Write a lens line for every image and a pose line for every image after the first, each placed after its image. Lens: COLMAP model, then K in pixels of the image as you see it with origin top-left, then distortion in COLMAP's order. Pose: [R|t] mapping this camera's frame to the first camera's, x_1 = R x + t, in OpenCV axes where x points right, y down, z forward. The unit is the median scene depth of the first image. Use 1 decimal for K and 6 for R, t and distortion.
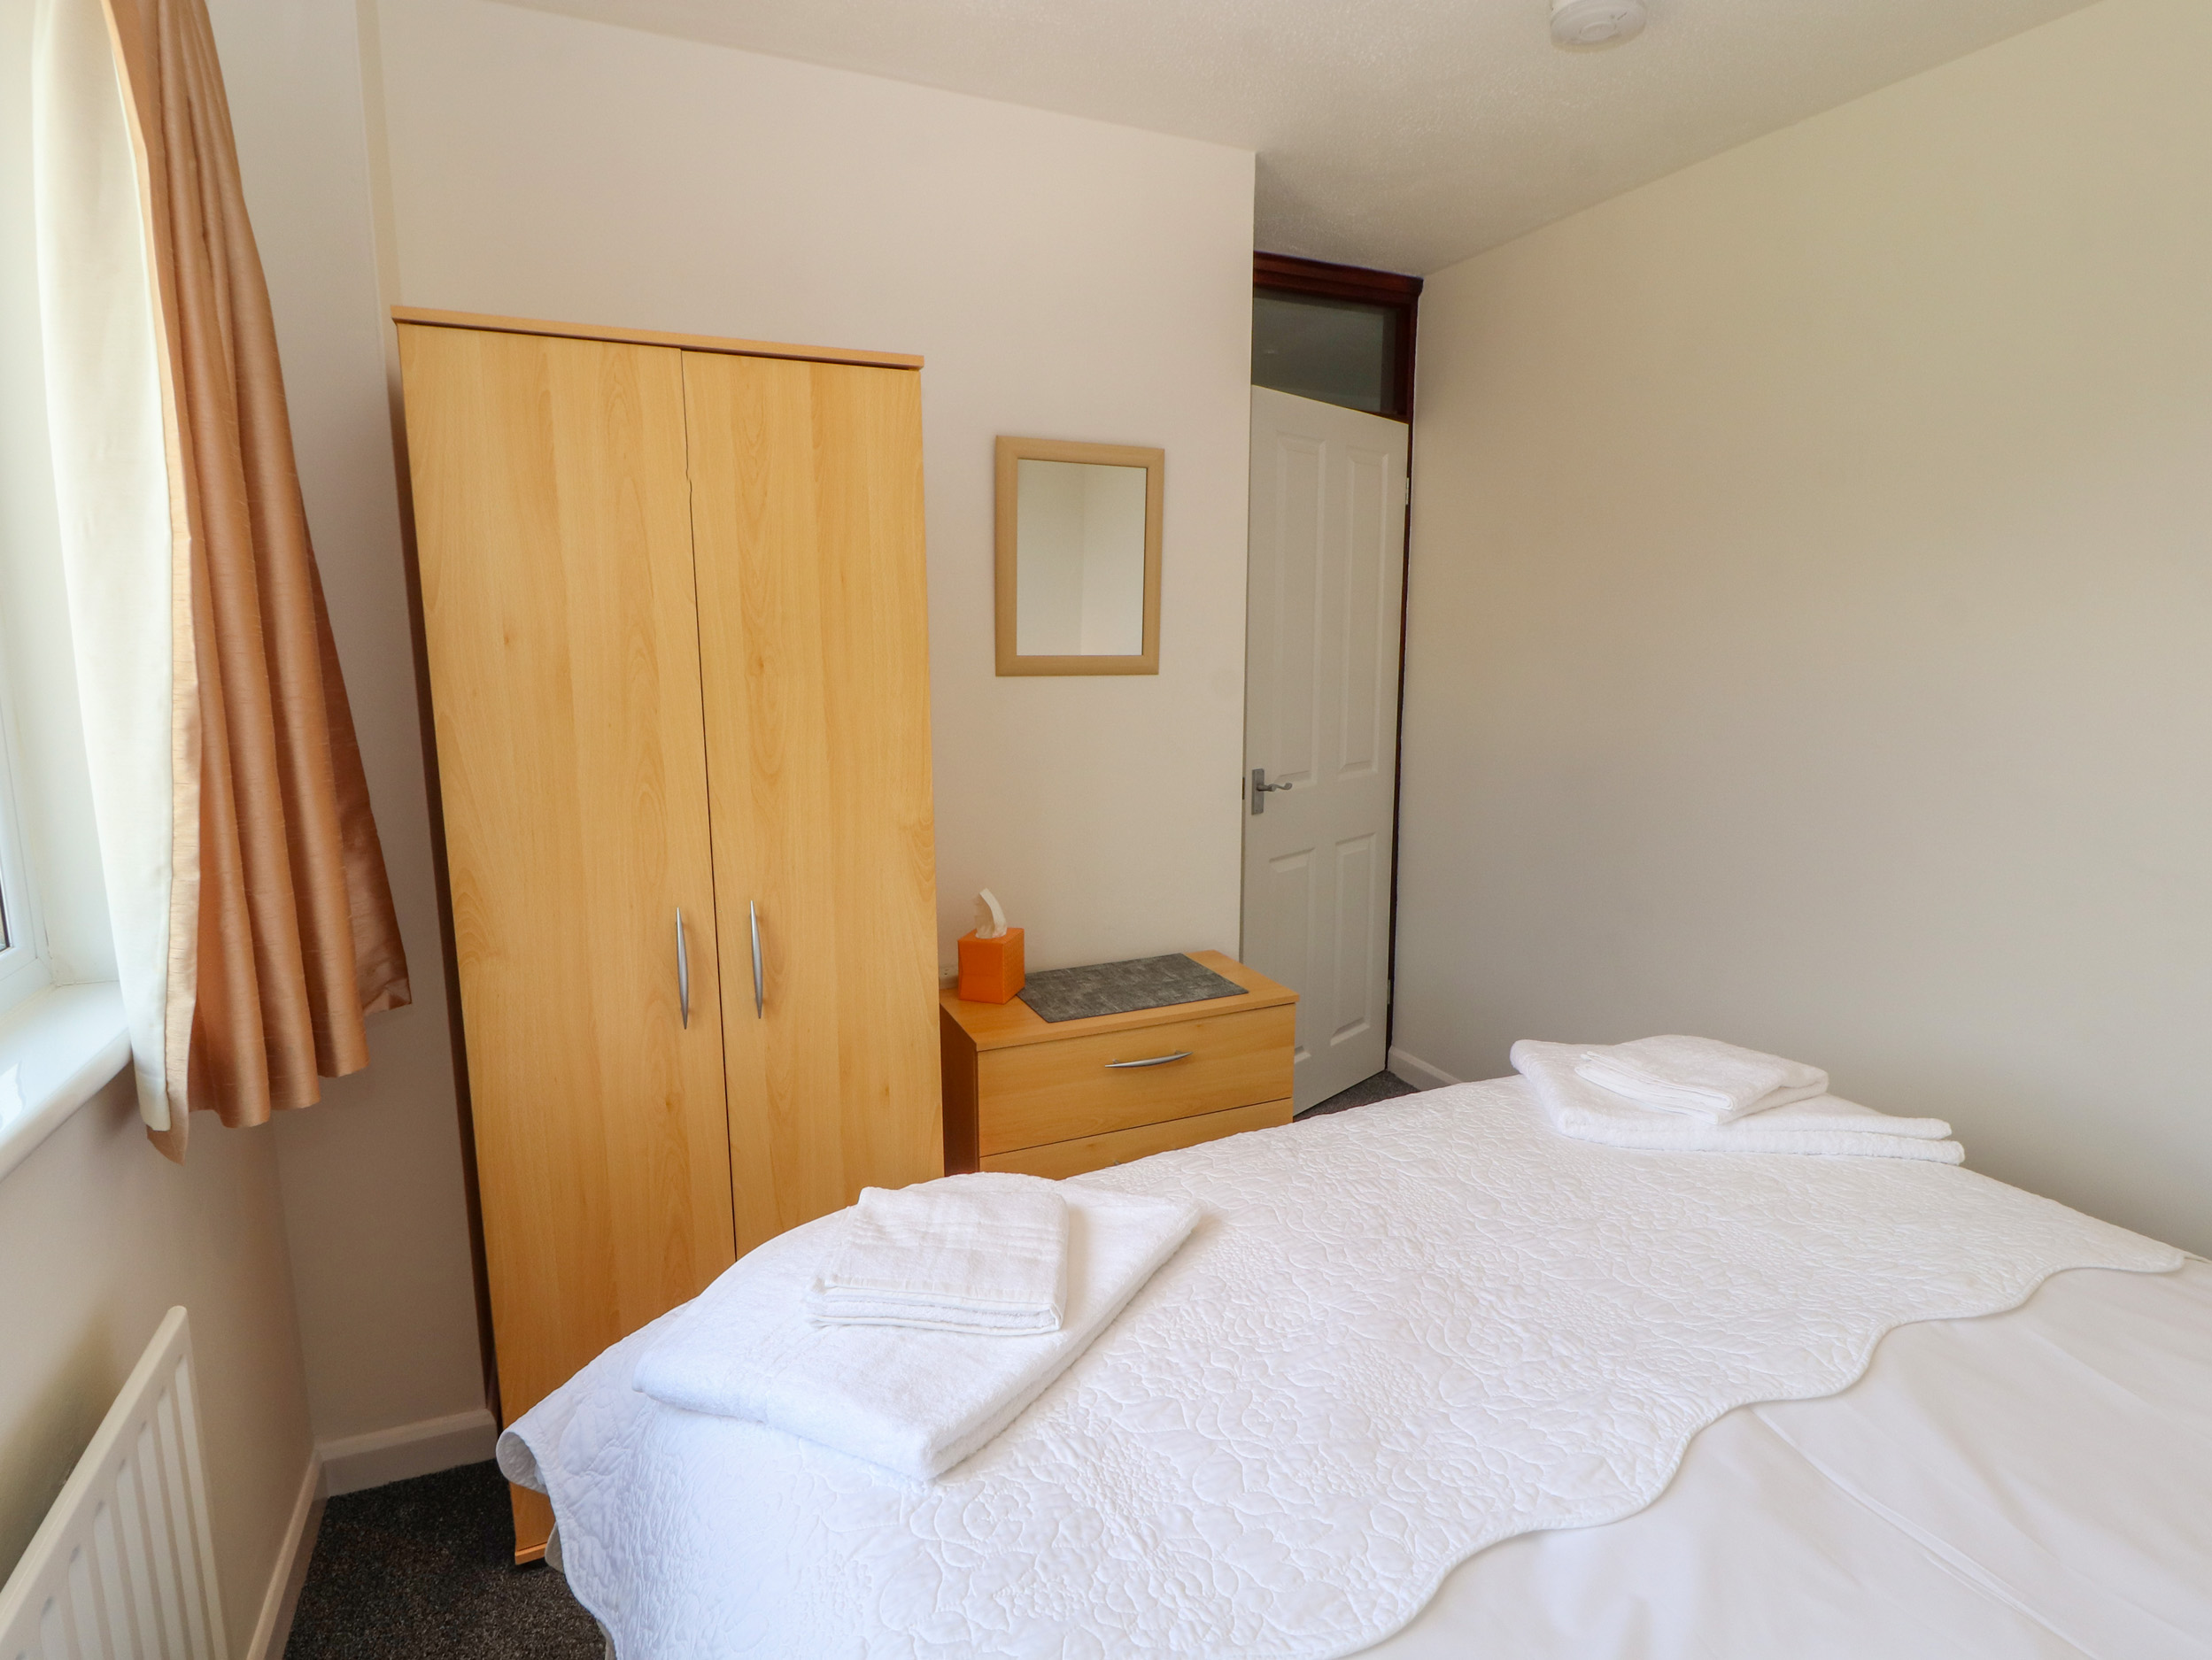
lens RADIAL K [[1150.1, 0, 1124.8], [0, 1150.1, 822.5], [0, 0, 1]] dist [0.003449, -0.014739]
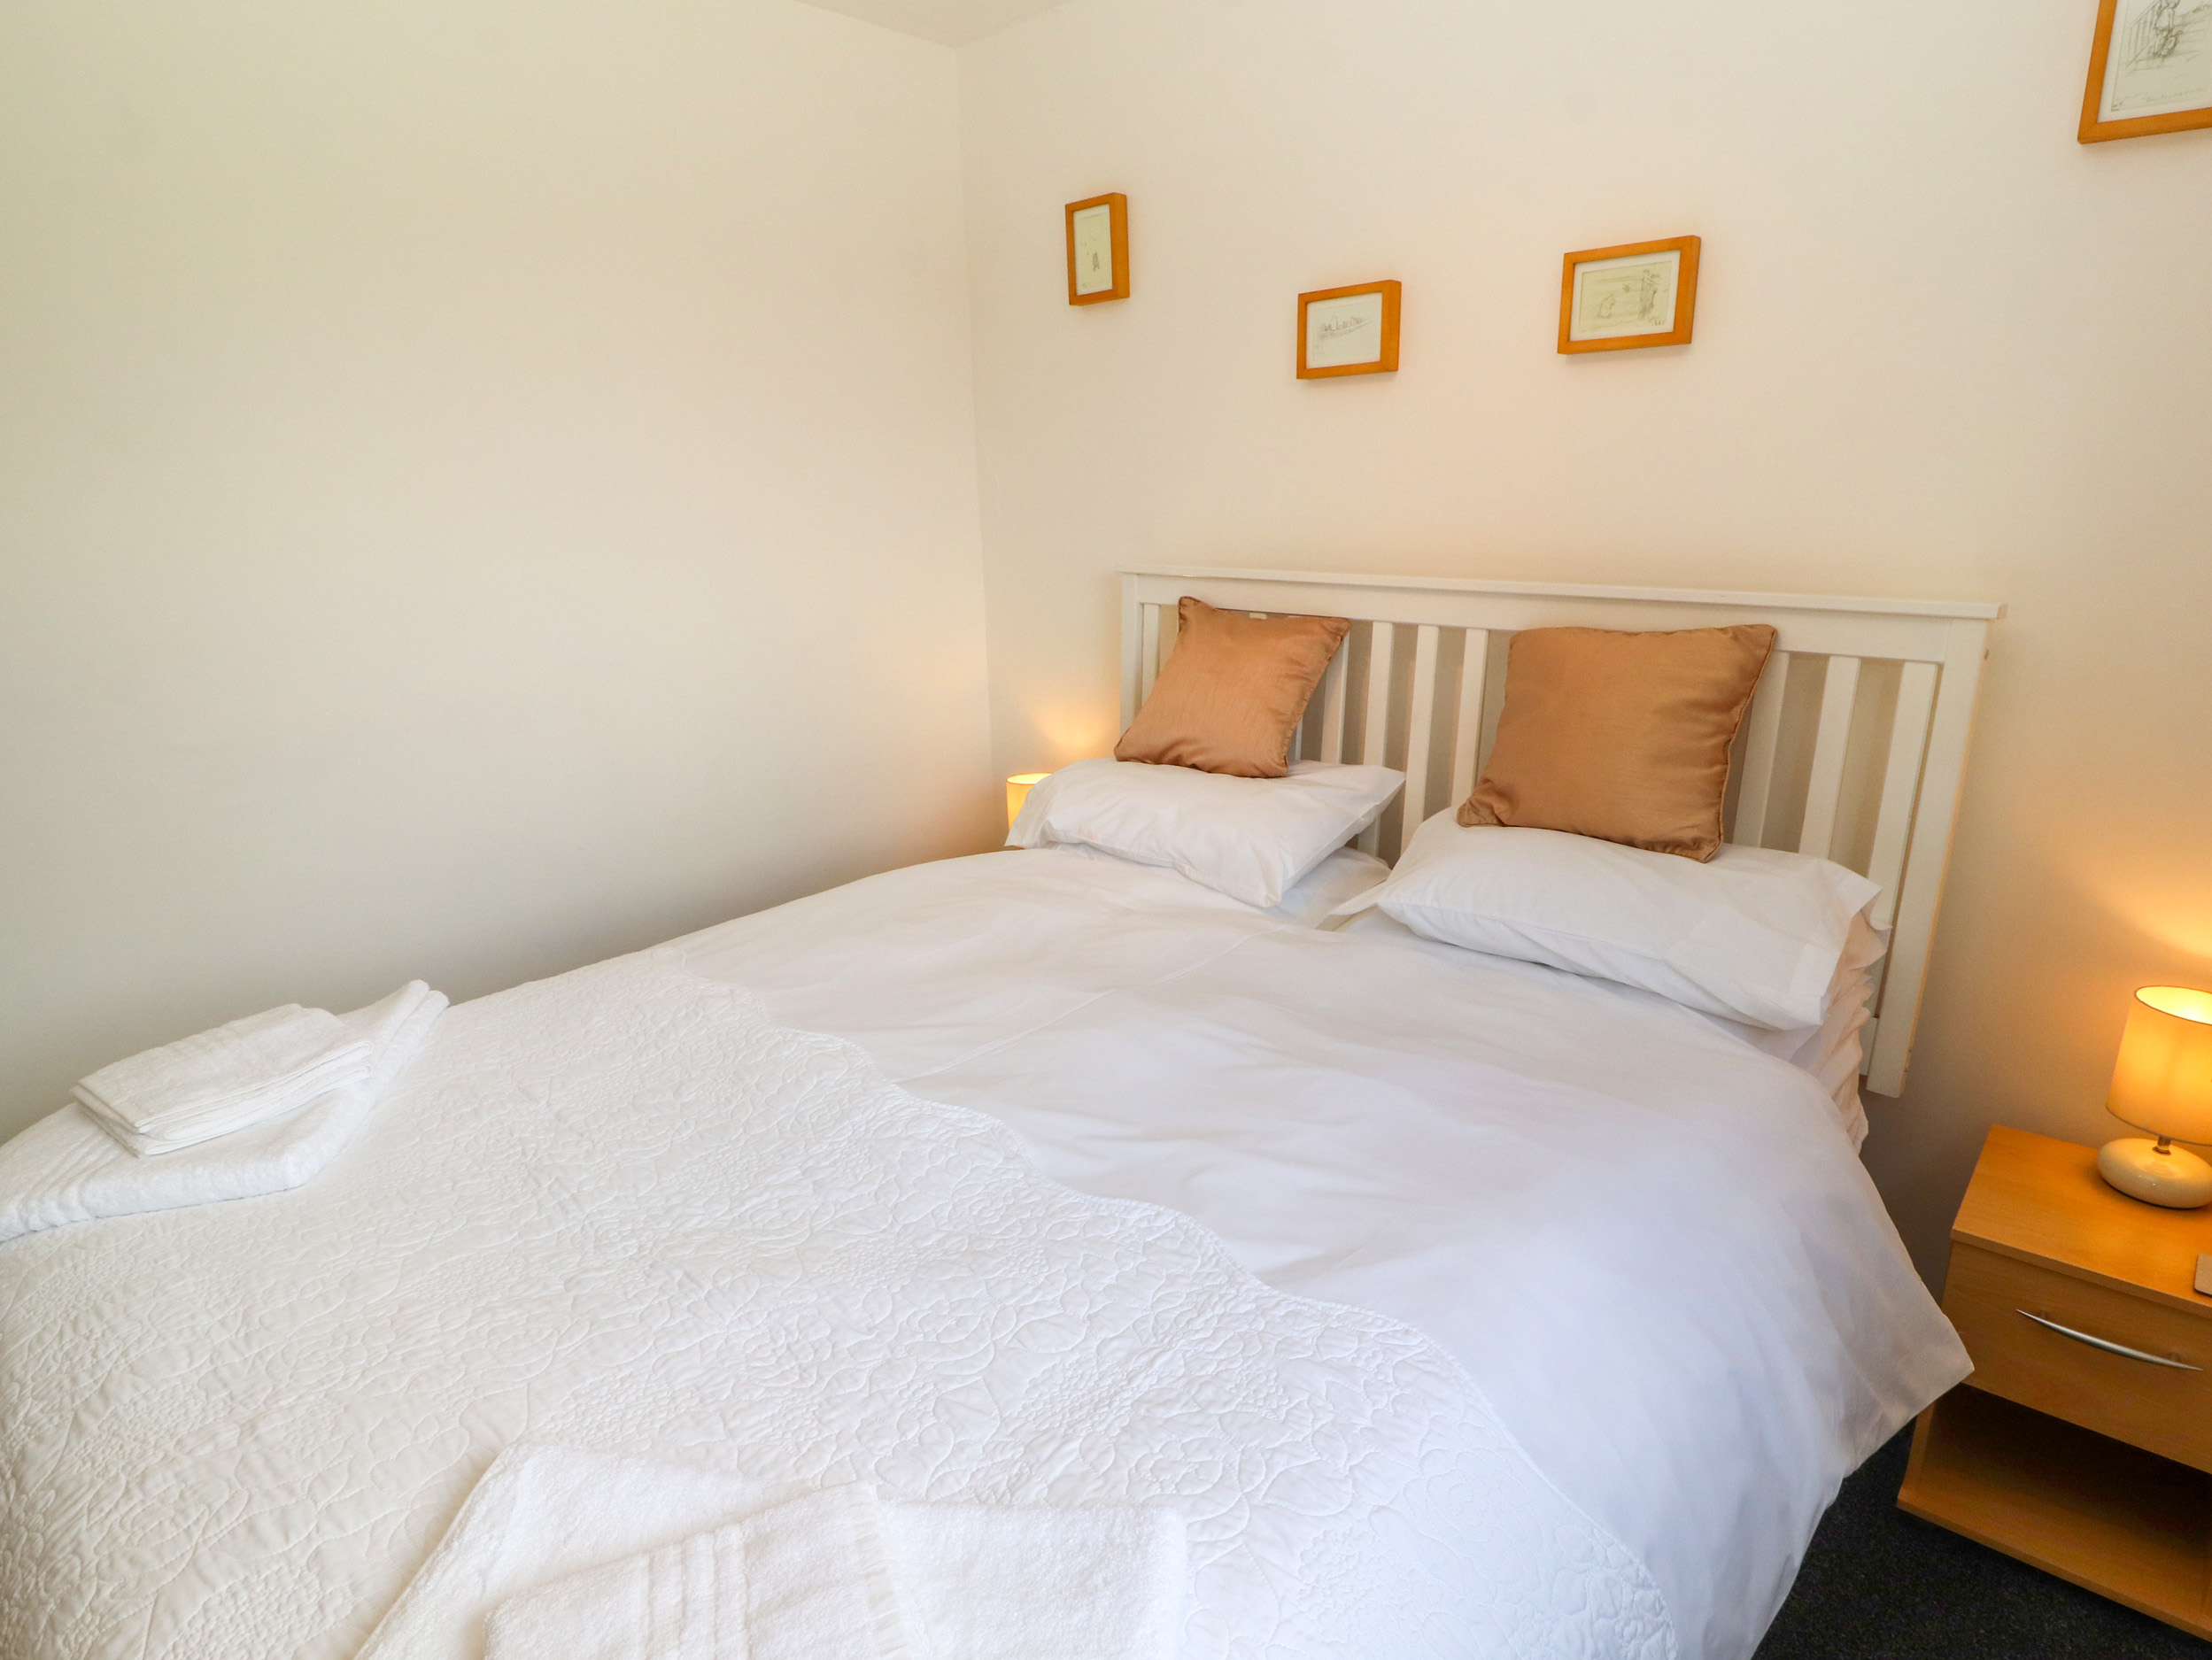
lens RADIAL K [[1150.1, 0, 1124.8], [0, 1150.1, 822.5], [0, 0, 1]] dist [0.003449, -0.014739]
pose [[-0.362770, -0.240844, 0.900218, -0.608807], [0.167103, 0.933554, 0.317102, -0.142802], [-0.916774, 0.265464, -0.298419, 0.893296]]
